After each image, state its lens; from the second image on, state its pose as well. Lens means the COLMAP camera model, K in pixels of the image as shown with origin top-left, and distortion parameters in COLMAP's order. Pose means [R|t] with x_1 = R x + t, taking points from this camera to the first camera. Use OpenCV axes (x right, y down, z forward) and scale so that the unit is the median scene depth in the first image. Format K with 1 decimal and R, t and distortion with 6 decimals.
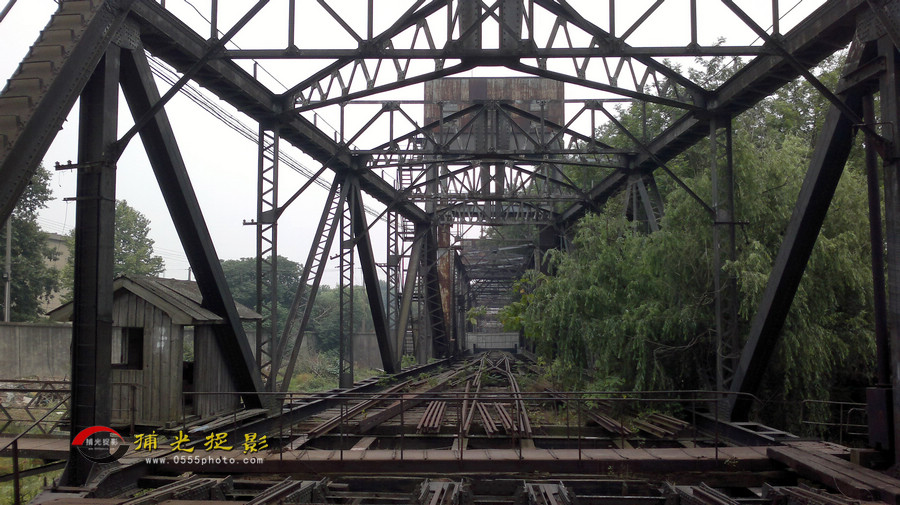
lens RADIAL K [[834.9, 0, 437.7], [0, 834.9, 265.4], [0, 0, 1]] dist [-0.038655, -0.018154]
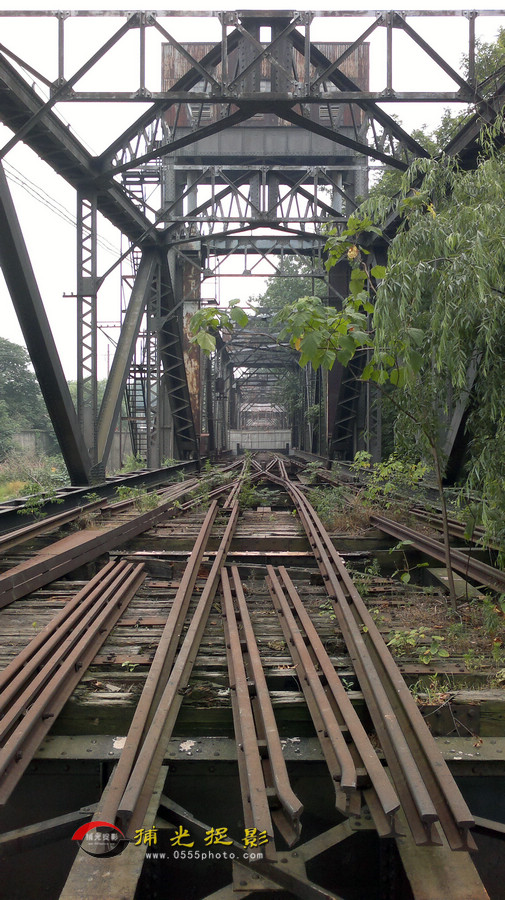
lens RADIAL K [[834.9, 0, 252.5], [0, 834.9, 450.0], [0, 0, 1]] dist [-0.038655, -0.018154]
pose [[0.998352, 0.000475, 0.057393, 0.033489], [-0.006021, 0.995316, 0.096485, 0.063309], [-0.057078, -0.096672, 0.993678, 0.538820]]
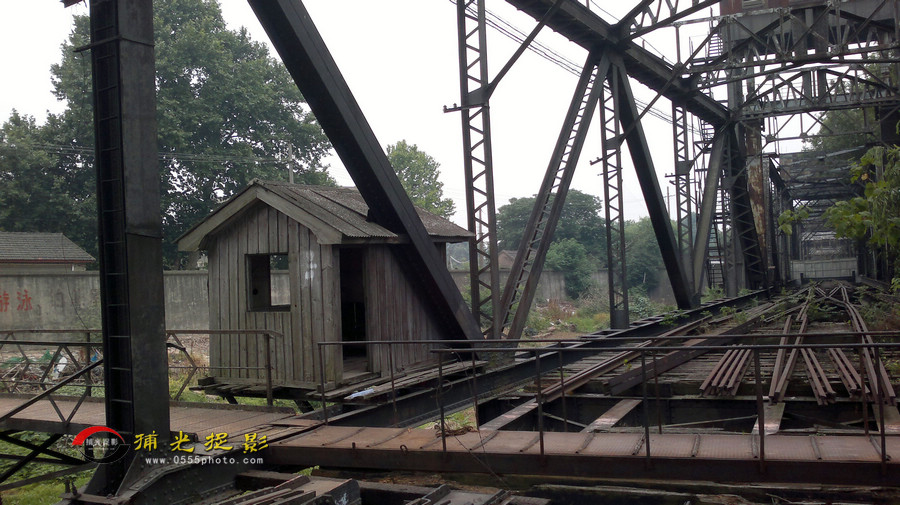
lens RADIAL K [[834.9, 0, 437.7], [0, 834.9, 265.4], [0, 0, 1]] dist [-0.038655, -0.018154]
pose [[0.930534, -0.046952, -0.363183, 0.016476], [0.072457, 0.995746, 0.056918, 0.031520], [0.358966, -0.079279, 0.929978, 0.217809]]
